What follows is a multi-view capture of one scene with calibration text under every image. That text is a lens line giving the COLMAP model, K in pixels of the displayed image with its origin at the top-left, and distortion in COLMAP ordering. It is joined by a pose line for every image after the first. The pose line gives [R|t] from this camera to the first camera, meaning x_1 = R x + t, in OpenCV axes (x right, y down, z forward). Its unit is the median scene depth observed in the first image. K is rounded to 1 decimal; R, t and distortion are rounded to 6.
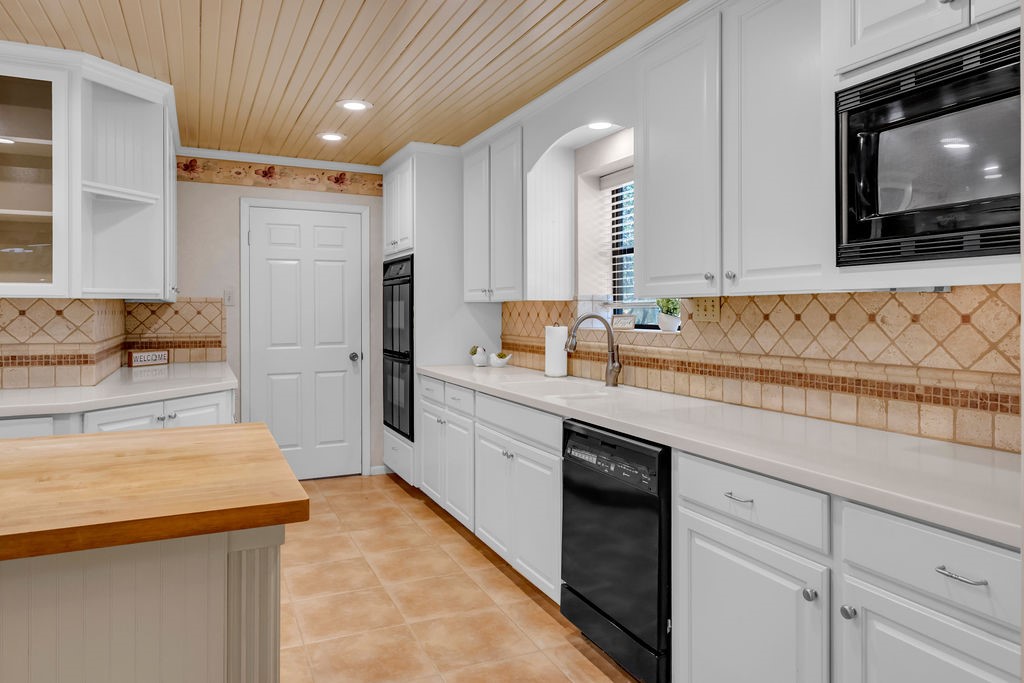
lens RADIAL K [[658.3, 0, 510.1], [0, 658.3, 311.0], [0, 0, 1]] dist [0.002452, 0.001024]
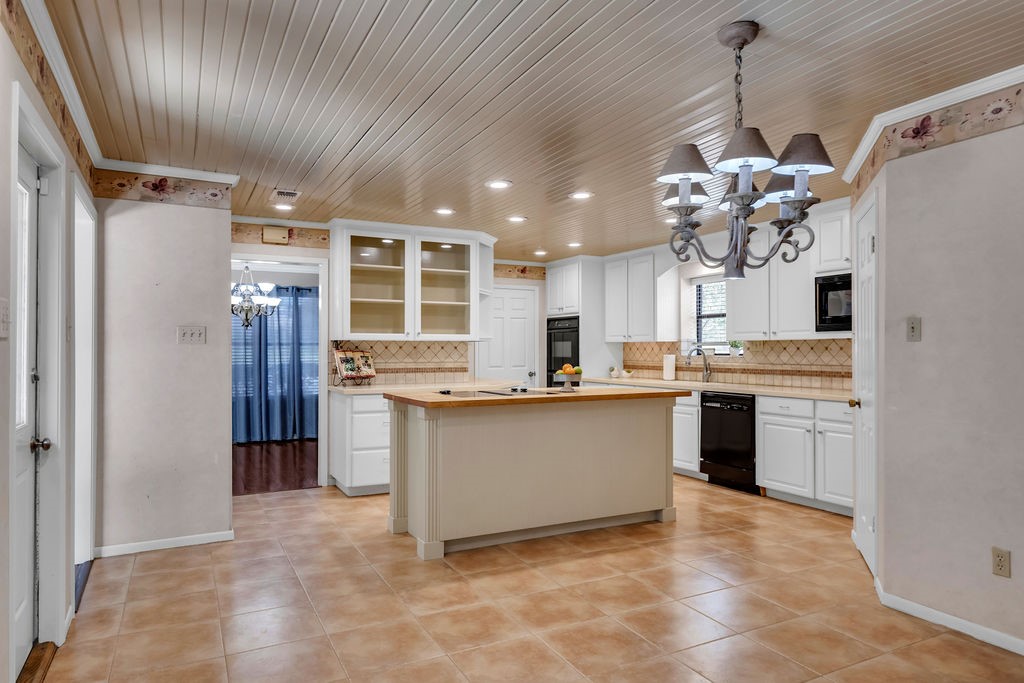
lens RADIAL K [[639.7, 0, 509.3], [0, 639.7, 345.6], [0, 0, 1]] dist [-0.001497, -0.000343]
pose [[0.999220, -0.001117, 0.039469, -0.489987], [0.001348, 0.999982, -0.005804, 0.006936], [-0.039462, 0.005853, 0.999204, -0.900330]]
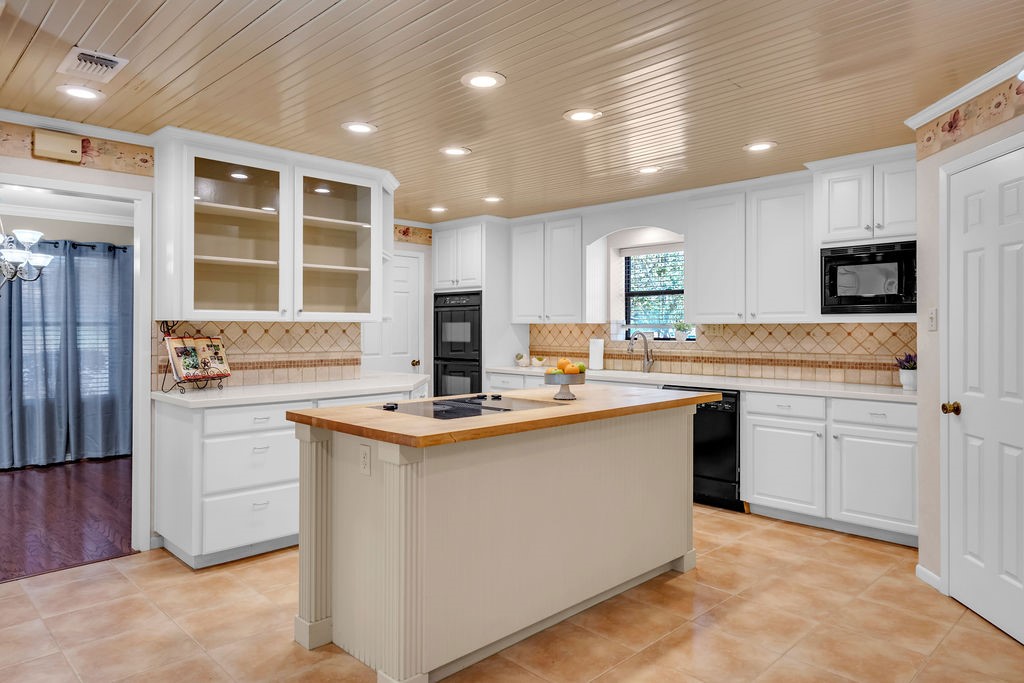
lens RADIAL K [[656.8, 0, 512.6], [0, 656.8, 325.4], [0, 0, 1]] dist [0.003889, 0.000771]
pose [[0.941912, 0.002200, 0.335851, -0.685724], [-0.001135, 0.999994, -0.003368, -0.005429], [-0.335857, 0.002791, 0.941909, -0.472540]]
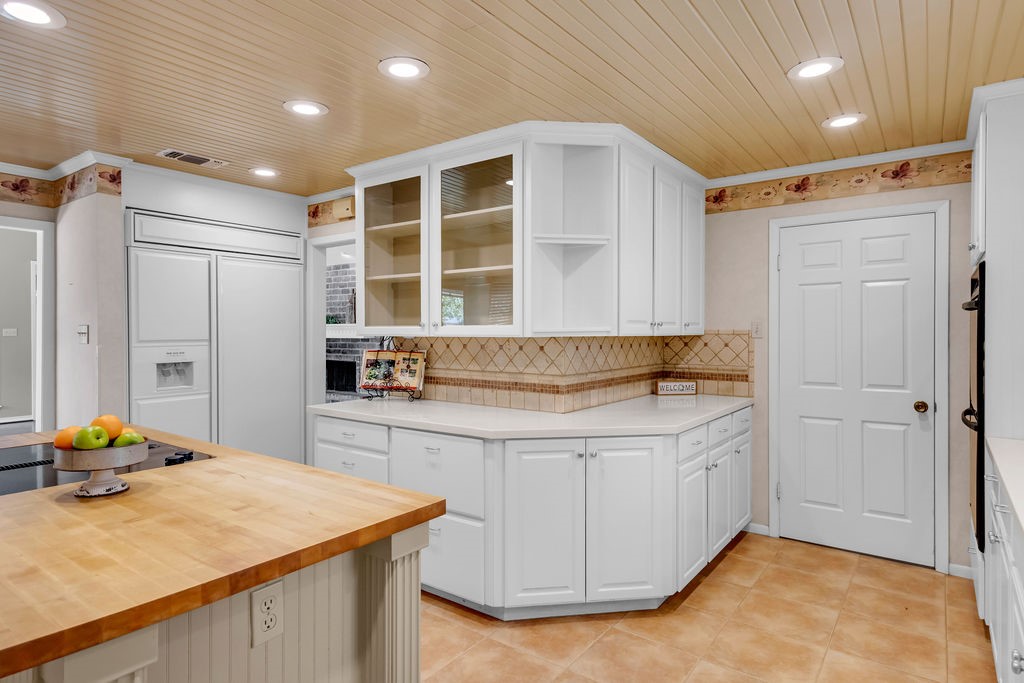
lens RADIAL K [[570.6, 0, 501.2], [0, 570.6, 336.1], [0, 0, 1]] dist [0.005778, 0.001382]
pose [[0.466122, 0.006102, -0.884699, 0.153988], [0.002269, 0.999965, 0.008092, -0.022845], [0.884718, -0.005780, 0.466092, 0.380926]]
